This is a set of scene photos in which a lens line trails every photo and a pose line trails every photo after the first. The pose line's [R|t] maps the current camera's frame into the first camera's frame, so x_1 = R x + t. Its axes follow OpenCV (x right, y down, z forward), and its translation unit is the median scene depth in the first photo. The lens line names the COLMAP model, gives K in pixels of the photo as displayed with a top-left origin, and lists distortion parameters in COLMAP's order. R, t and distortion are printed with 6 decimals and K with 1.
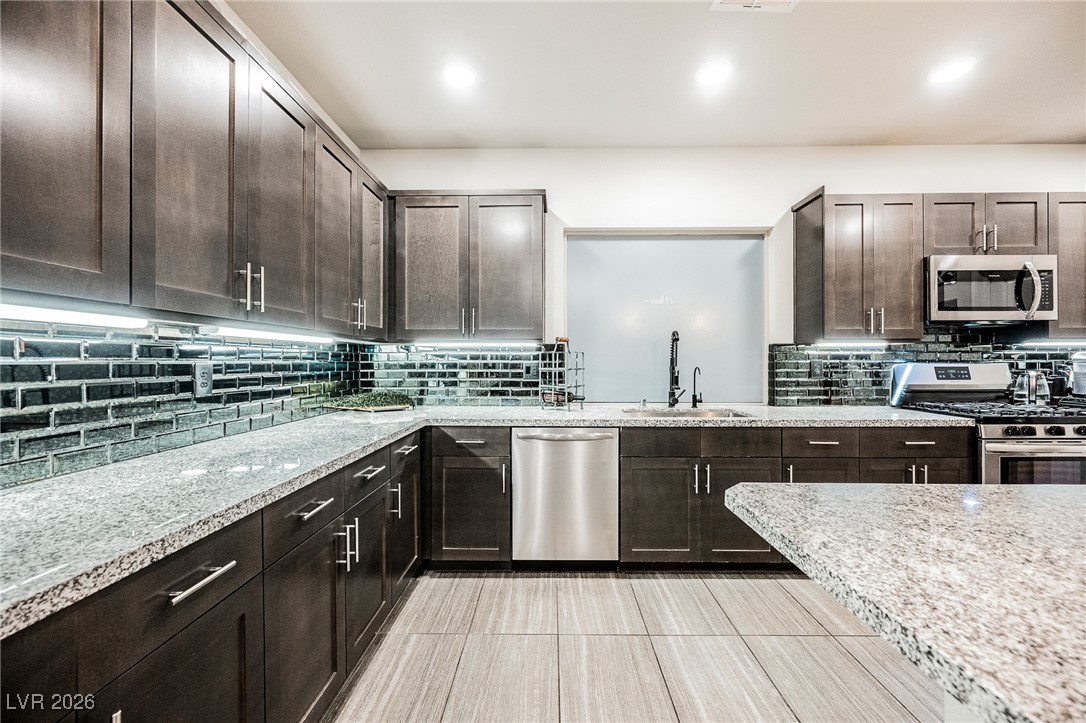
lens RADIAL K [[422.1, 0, 545.3], [0, 422.1, 361.7], [0, 0, 1]] dist [-0.001247, -0.000147]
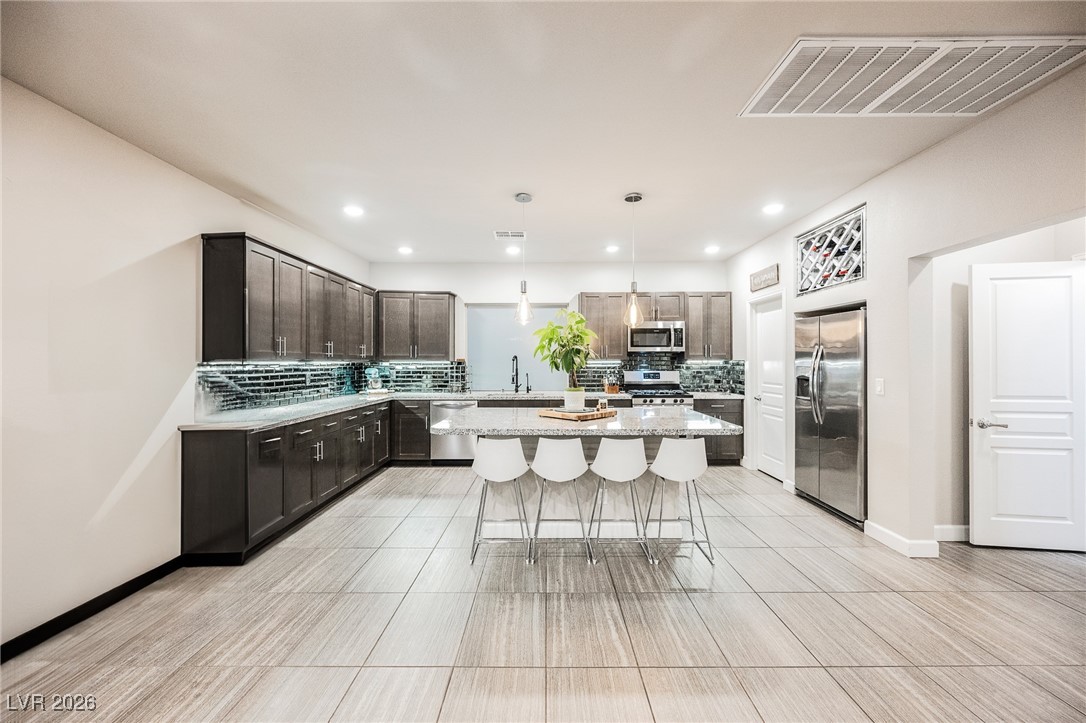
lens RADIAL K [[423.5, 0, 543.0], [0, 423.5, 361.5], [0, 0, 1]] dist [-0.000224, -0.000138]
pose [[0.999962, -0.002123, 0.008443, 0.449193], [0.002128, 0.999998, -0.000593, -0.044543], [-0.008442, 0.000611, 0.999964, -1.130051]]
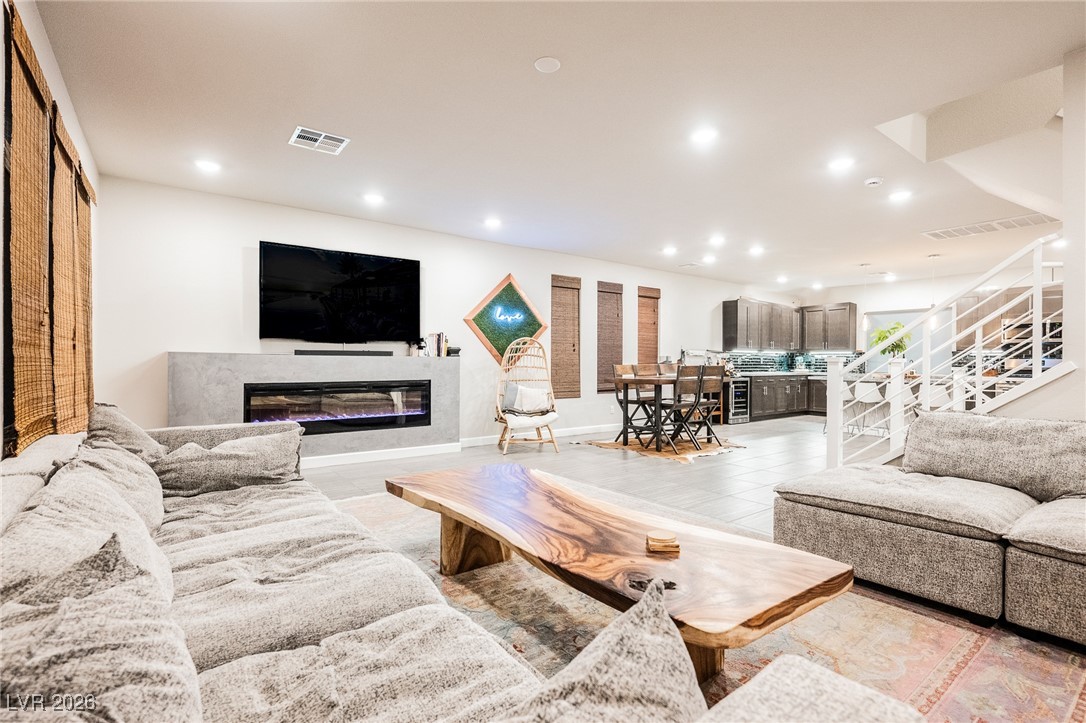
lens RADIAL K [[514.4, 0, 543.0], [0, 514.4, 361.5], [0, 0, 1]] dist [0.001460, -0.000281]
pose [[0.615033, 0.004223, -0.788490, 1.687180], [-0.006597, 0.999978, 0.000210, 0.042434], [0.788474, 0.005072, 0.615047, -3.327474]]
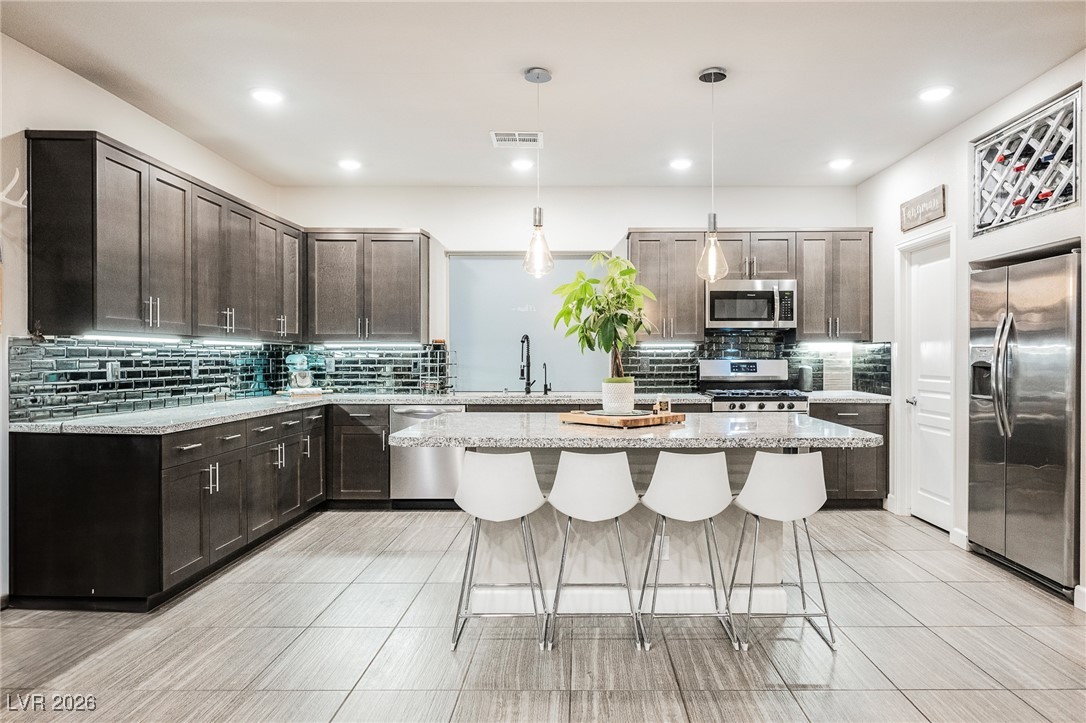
lens RADIAL K [[682.9, 0, 573.9], [0, 682.9, 363.2], [0, 0, 1]] dist [-0.004873, 0.002615]
pose [[0.999953, -0.000159, 0.009653, 0.458589], [0.000082, 0.999968, 0.007988, -0.002312], [-0.009654, -0.007987, 0.999922, -1.149543]]
